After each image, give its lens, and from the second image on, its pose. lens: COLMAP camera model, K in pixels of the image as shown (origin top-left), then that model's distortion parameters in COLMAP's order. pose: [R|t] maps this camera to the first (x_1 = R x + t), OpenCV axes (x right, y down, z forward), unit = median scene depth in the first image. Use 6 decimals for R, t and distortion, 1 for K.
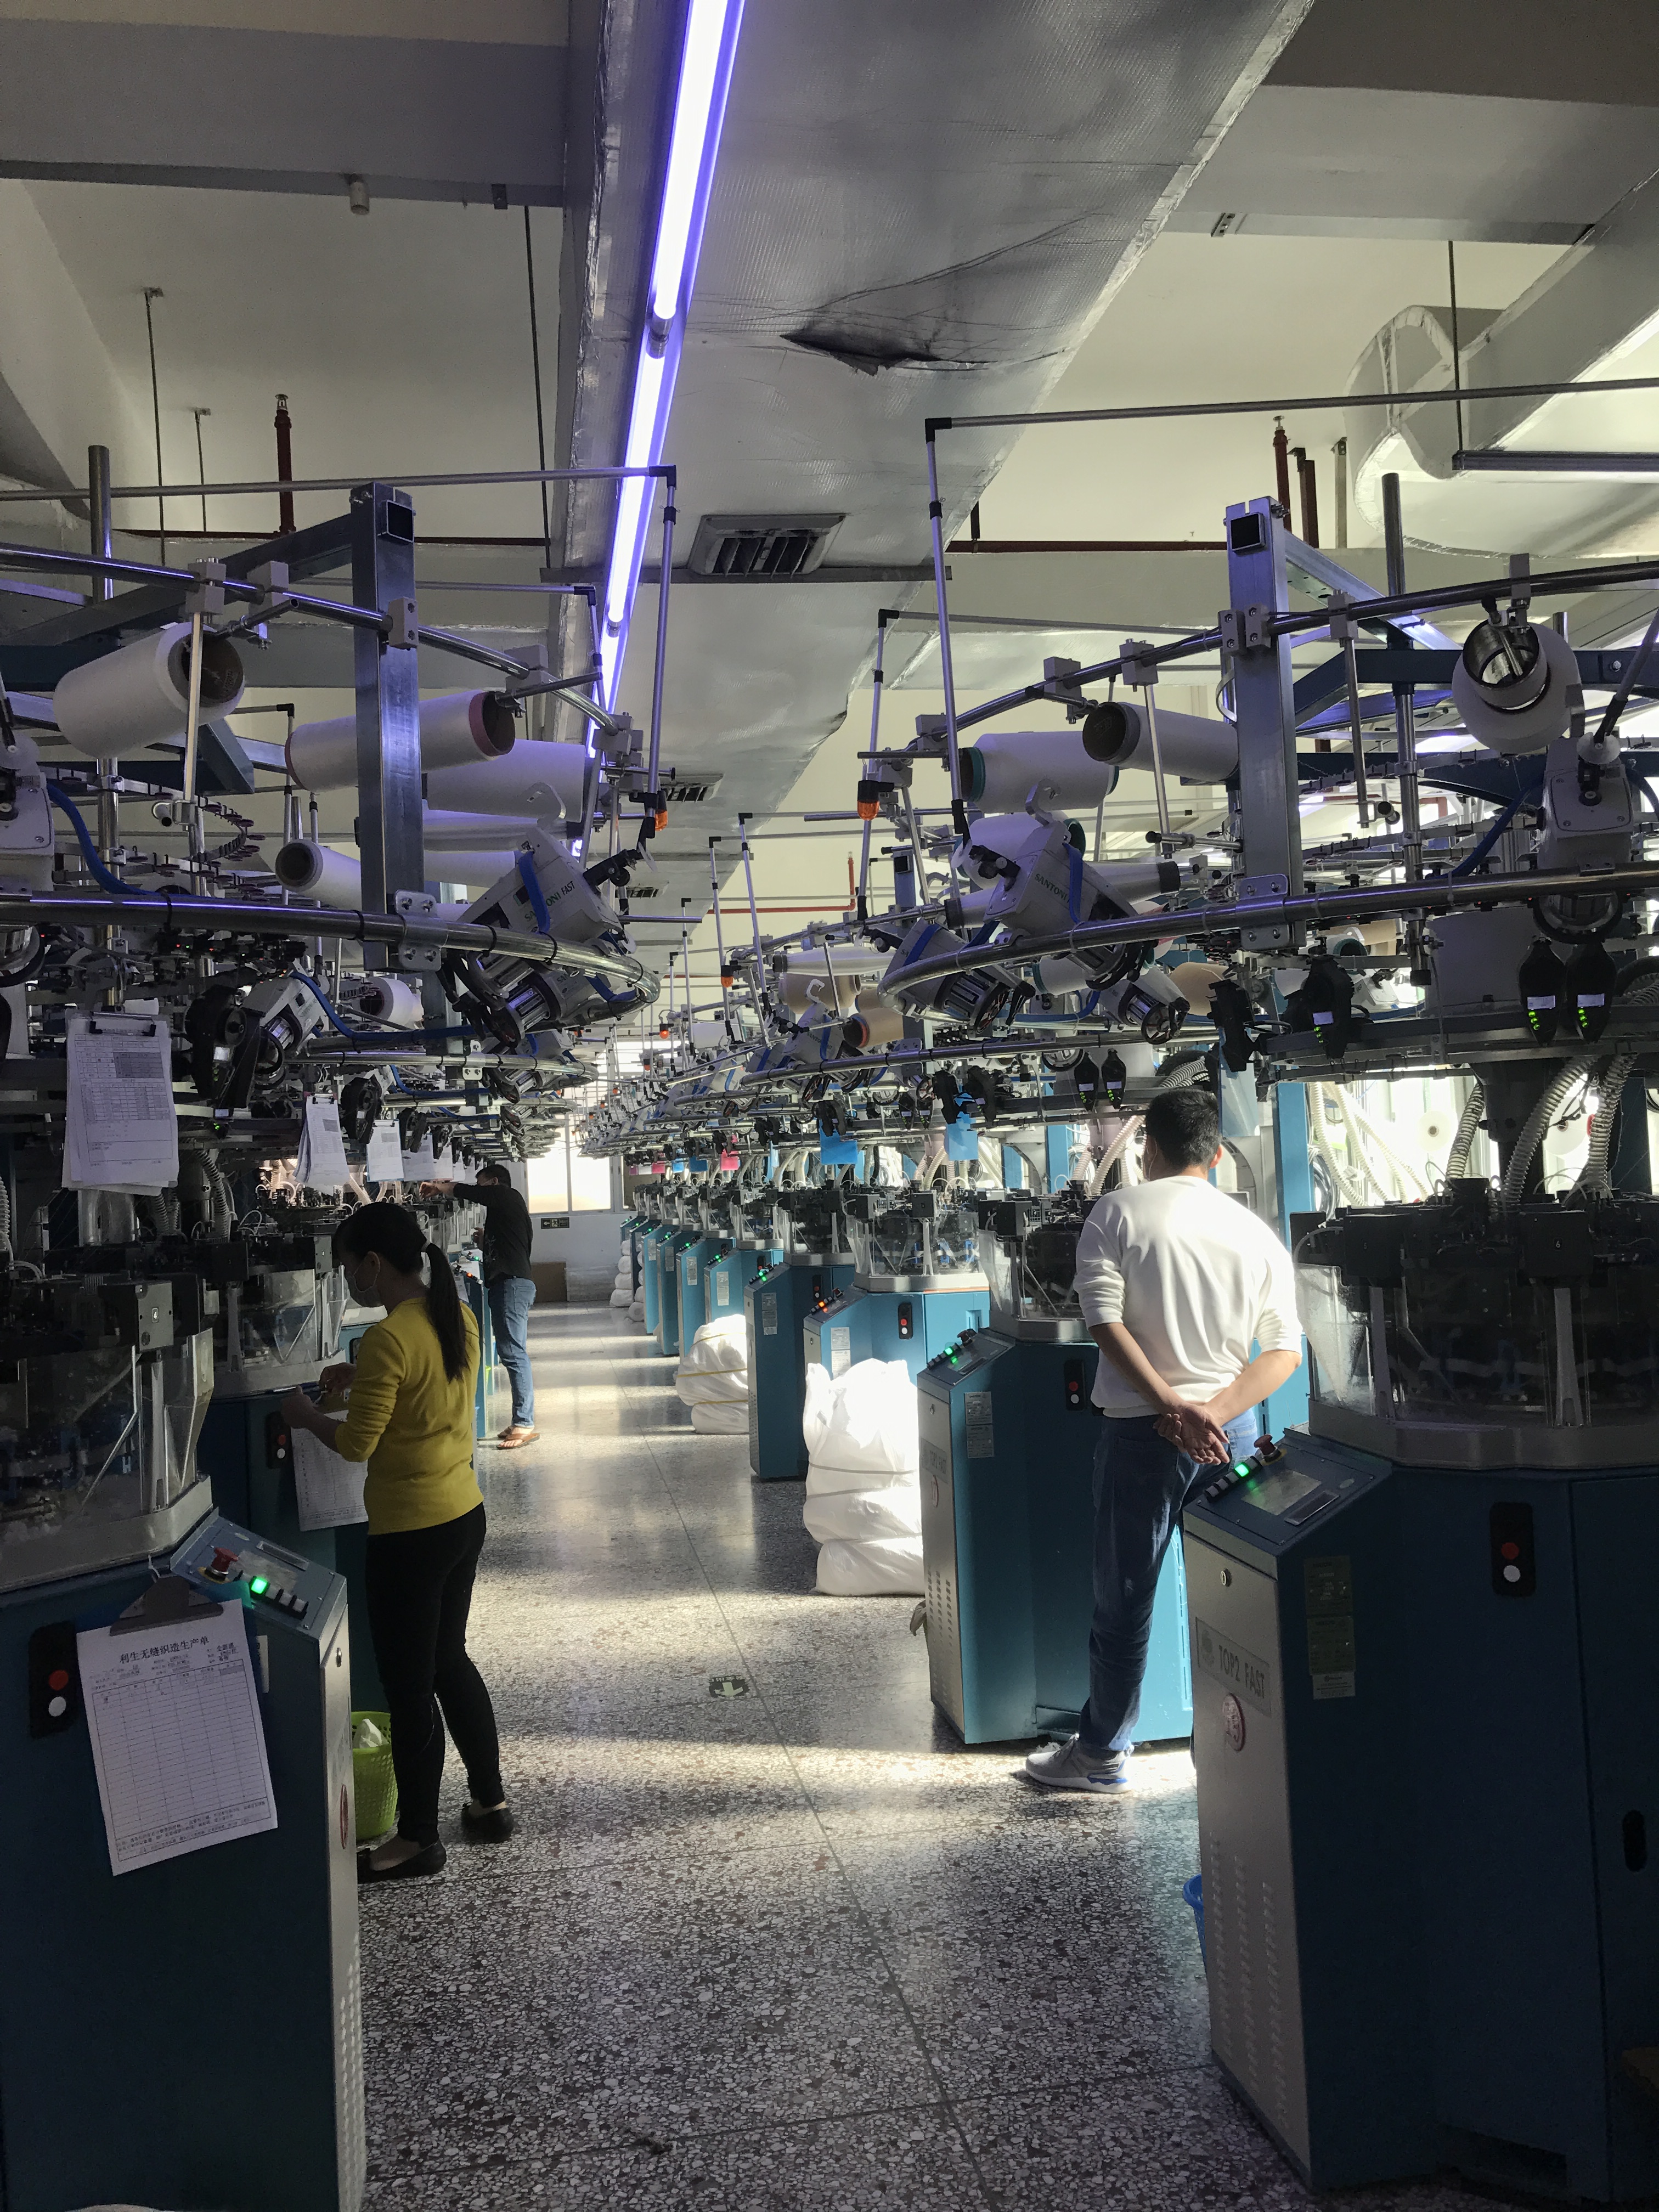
lens RADIAL K [[1790.0, 0, 832.8], [0, 1790.0, 1102.1], [0, 0, 1]] dist [0.009964, 0.000448]
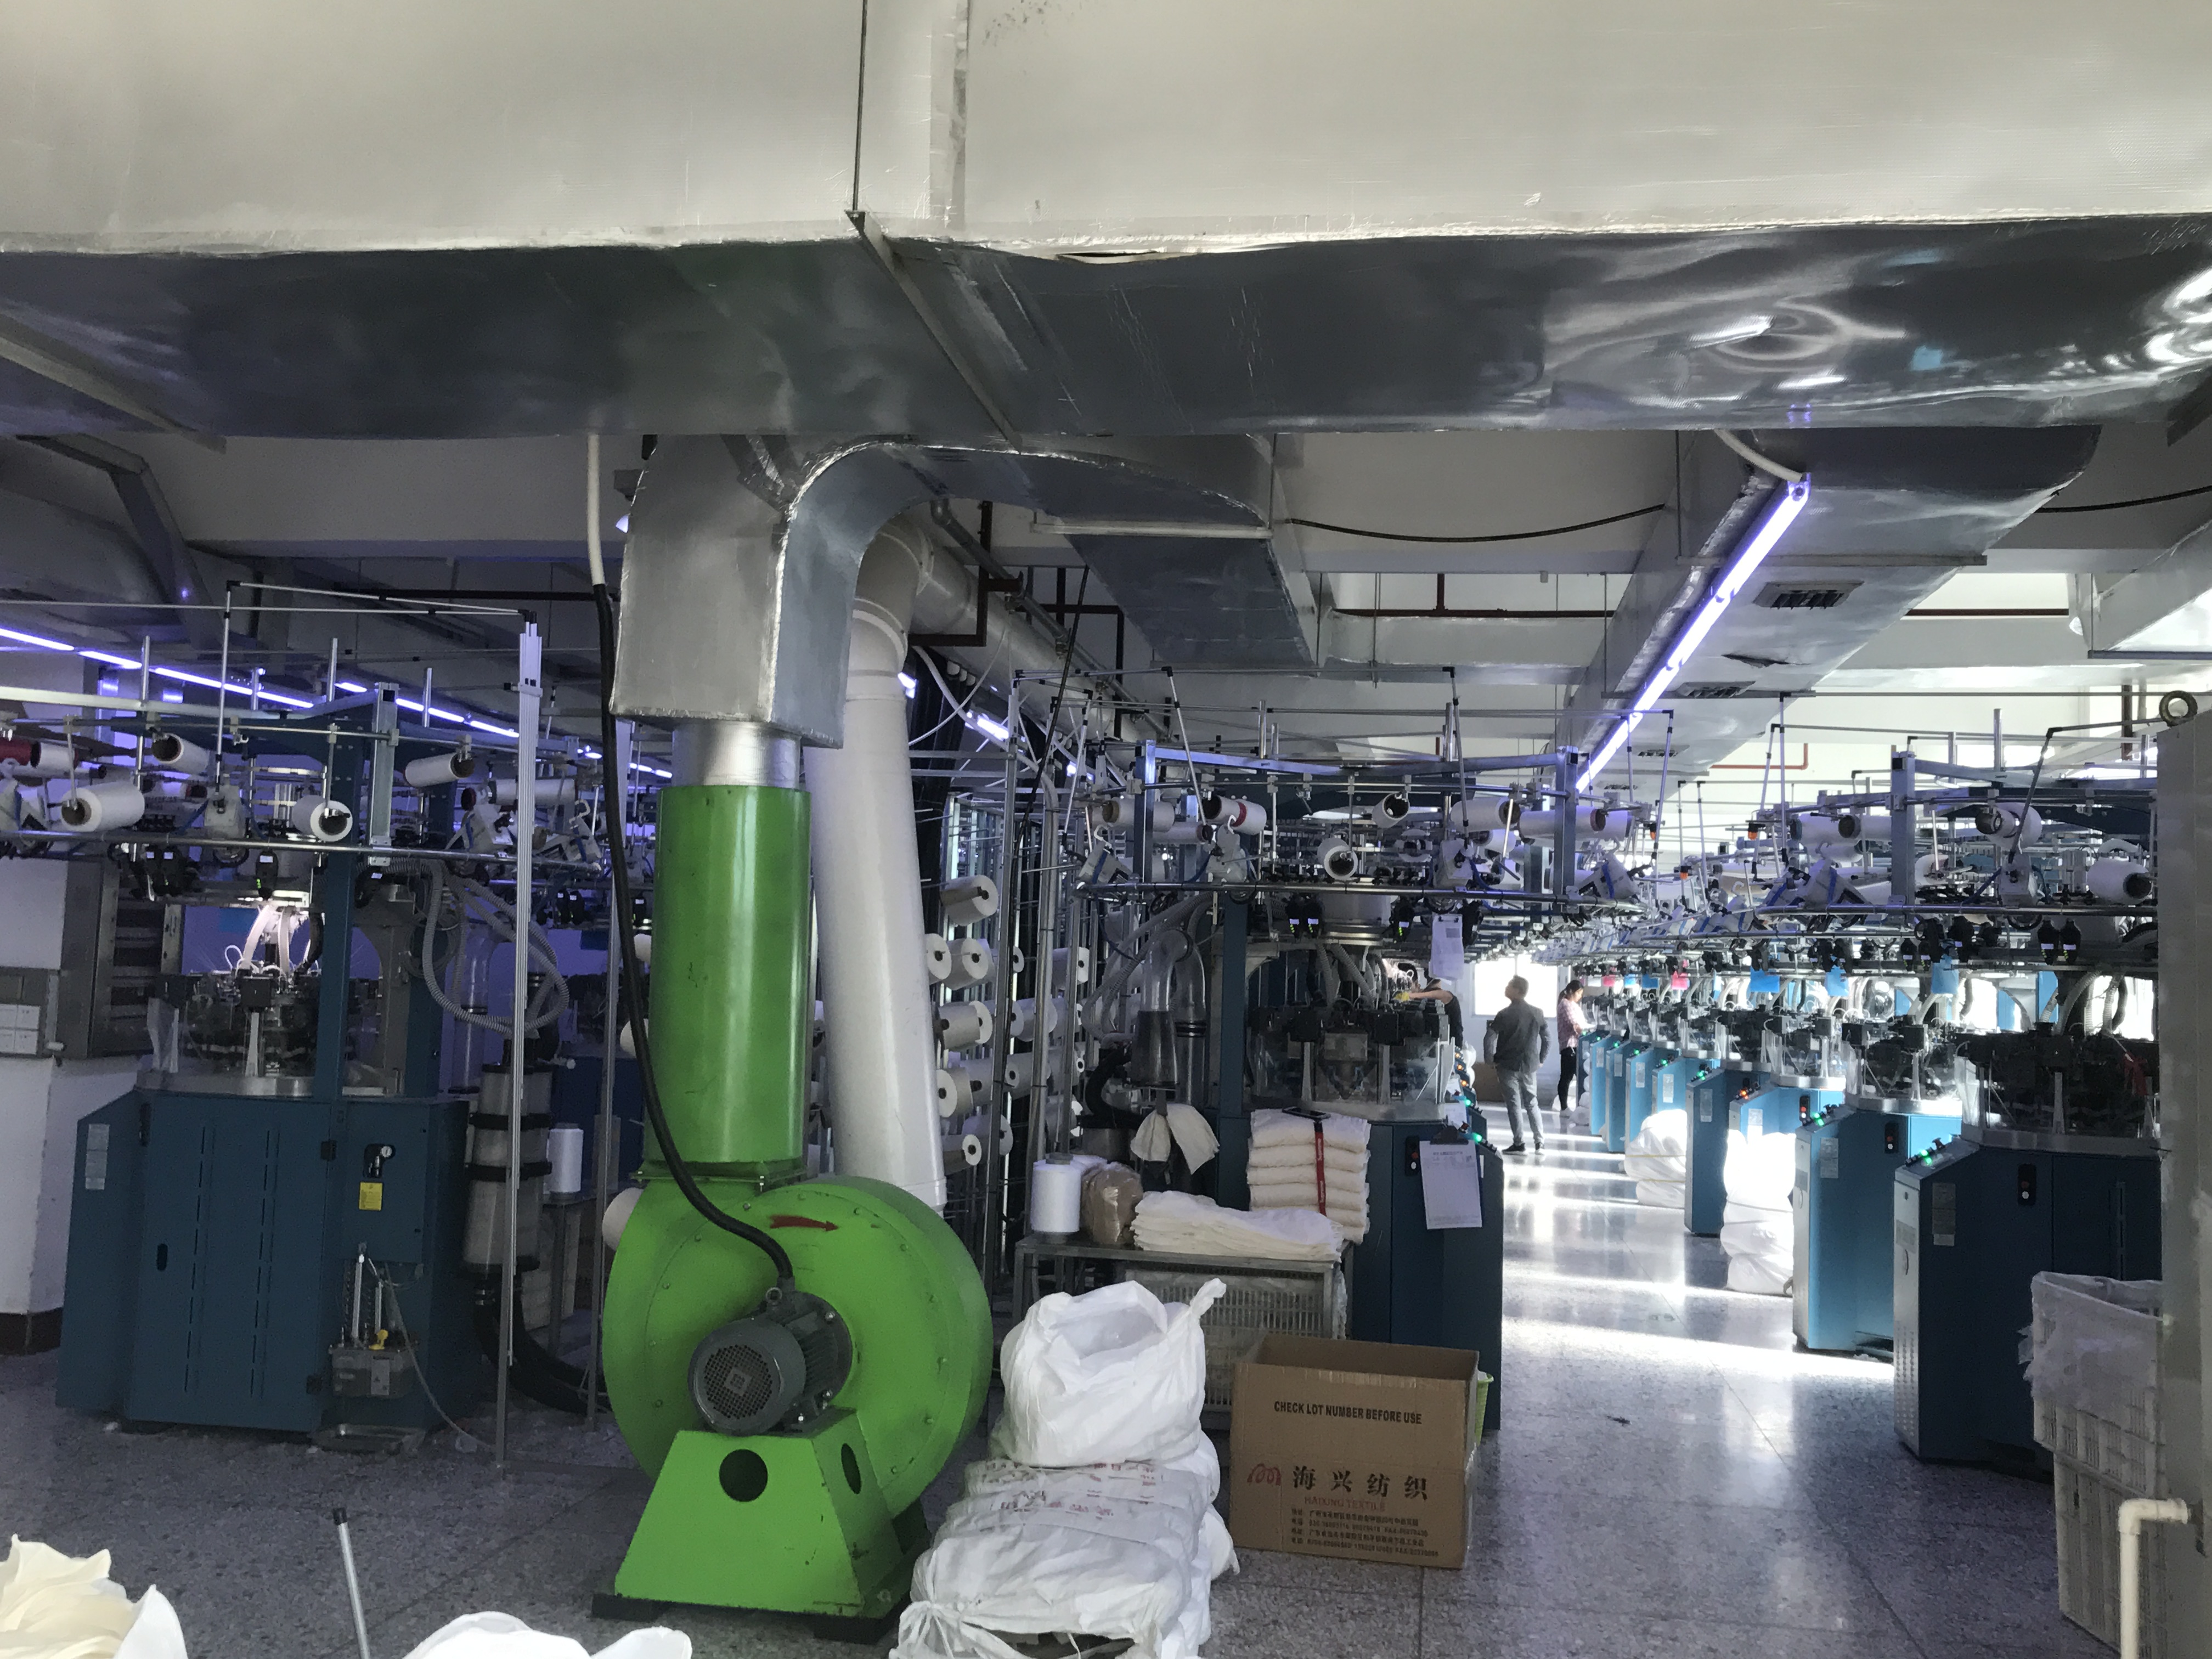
lens RADIAL K [[2114.2, 0, 1111.0], [0, 2114.2, 805.4], [0, 0, 1]] dist [0.074417, 0.000000]
pose [[0.946571, 0.055157, -0.317744, 0.029643], [-0.067730, 0.997292, -0.028650, -0.019506], [0.315303, 0.048640, 0.947744, -0.506726]]
